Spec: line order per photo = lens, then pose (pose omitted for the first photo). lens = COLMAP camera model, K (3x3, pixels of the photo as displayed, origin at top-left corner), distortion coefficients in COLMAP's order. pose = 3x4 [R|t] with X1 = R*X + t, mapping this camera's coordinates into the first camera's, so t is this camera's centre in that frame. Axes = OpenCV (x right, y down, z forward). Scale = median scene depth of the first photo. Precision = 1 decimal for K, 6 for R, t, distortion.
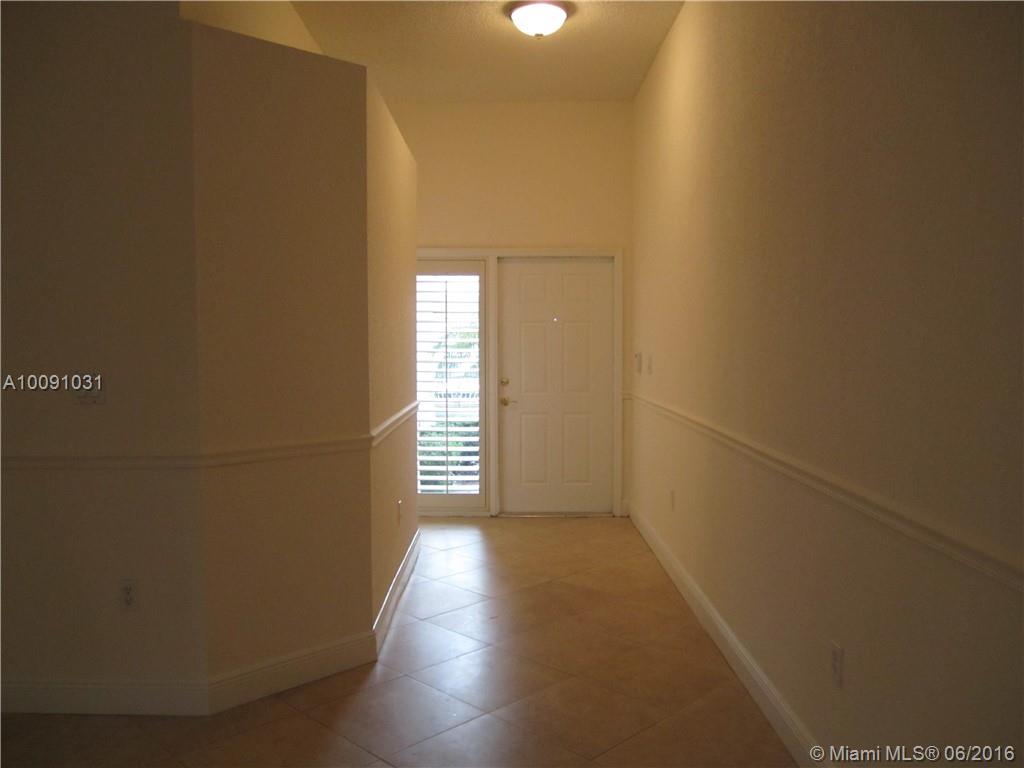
lens RADIAL K [[830.8, 0, 510.7], [0, 830.8, 383.5], [0, 0, 1]] dist [-0.056043, -0.001876]
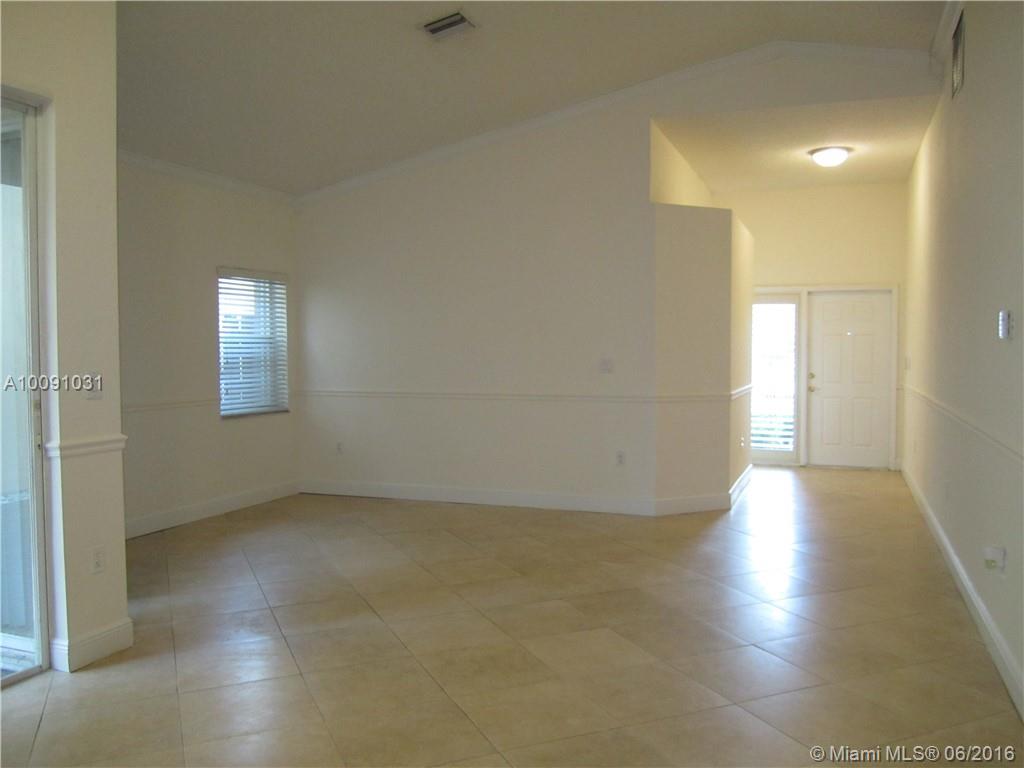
lens RADIAL K [[830.8, 0, 513.5], [0, 830.8, 378.3], [0, 0, 1]] dist [-0.056043, -0.001876]
pose [[0.928410, 0.019033, -0.371070, 0.045348], [-0.025401, 0.999602, -0.012282, 0.035250], [0.370689, 0.020829, 0.928524, -0.574634]]
